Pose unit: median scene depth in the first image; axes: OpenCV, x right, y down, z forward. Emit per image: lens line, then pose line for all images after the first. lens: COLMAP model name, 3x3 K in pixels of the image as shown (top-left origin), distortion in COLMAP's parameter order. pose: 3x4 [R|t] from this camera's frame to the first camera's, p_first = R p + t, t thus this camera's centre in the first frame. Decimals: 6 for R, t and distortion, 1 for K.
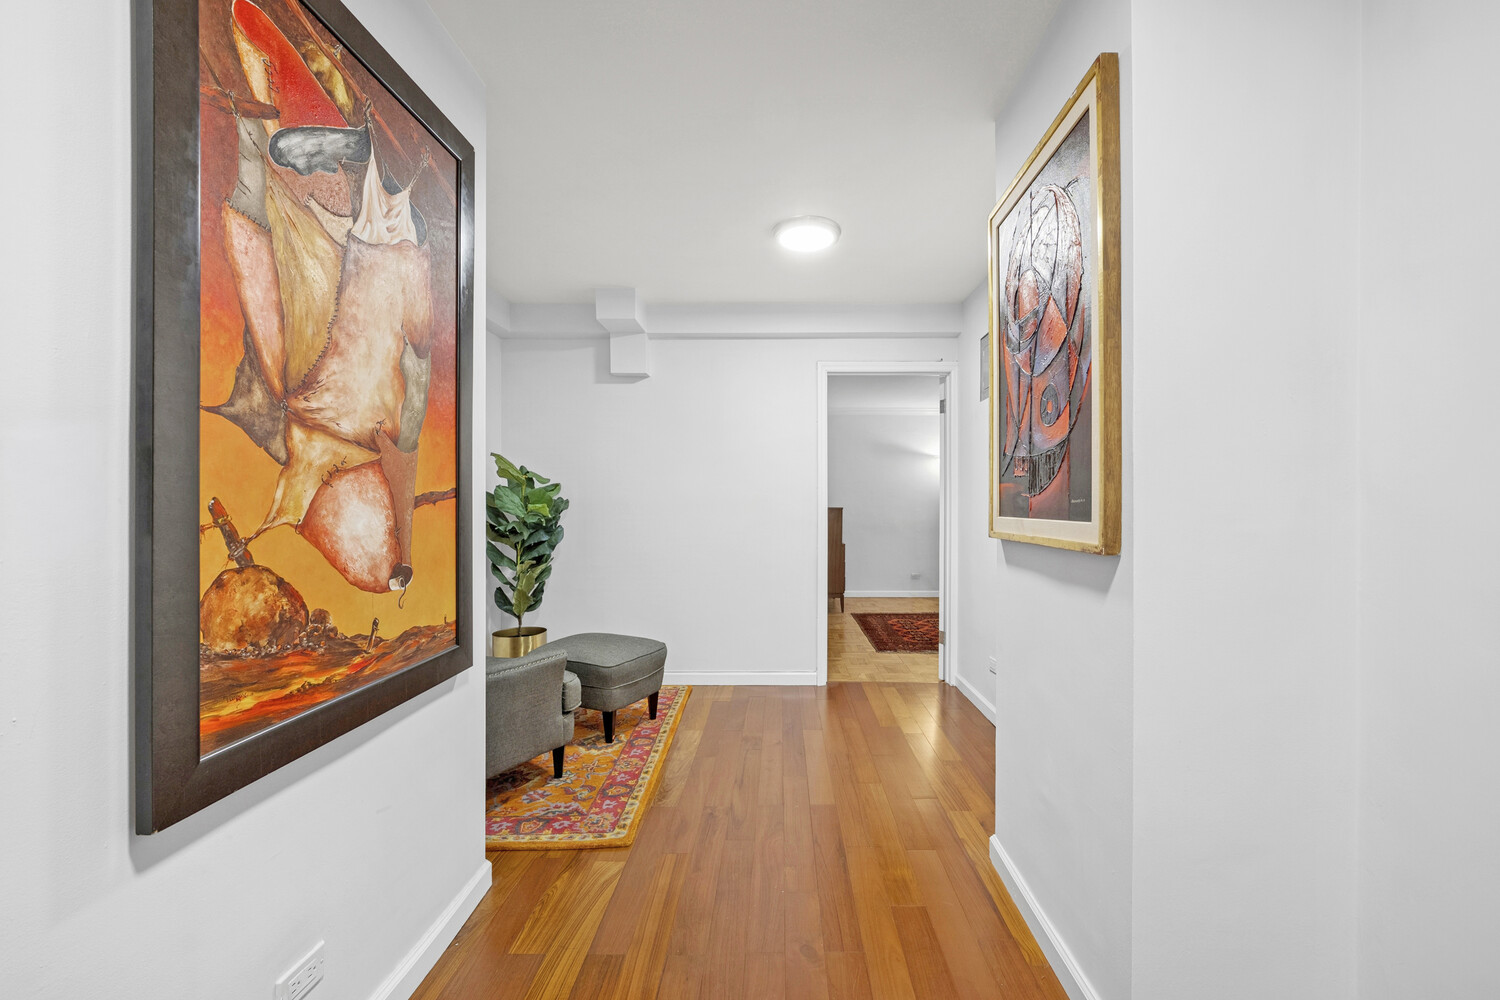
lens RADIAL K [[606.7, 0, 752.8], [0, 606.7, 500.8], [0, 0, 1]] dist [-0.001106, -0.000118]
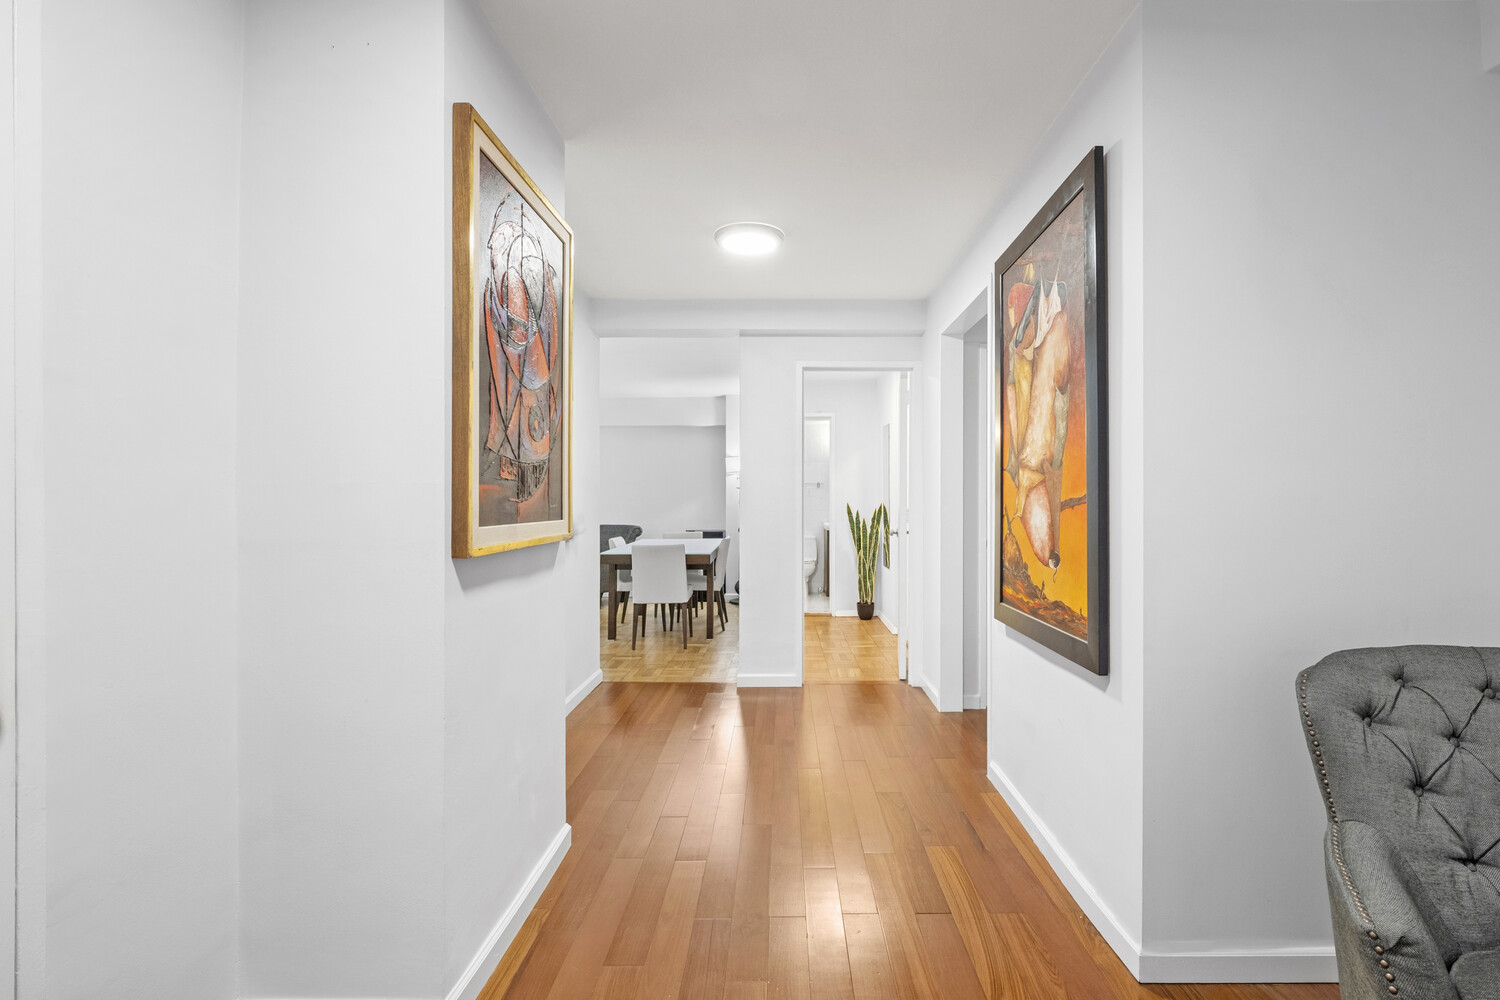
lens RADIAL K [[650.1, 0, 751.1], [0, 650.1, 501.3], [0, 0, 1]] dist [0.000071, 0.000001]
pose [[-0.999992, 0.001794, 0.003650, 0.114301], [0.001778, 0.999988, -0.004501, -0.004286], [-0.003658, -0.004494, -0.999983, 2.518626]]
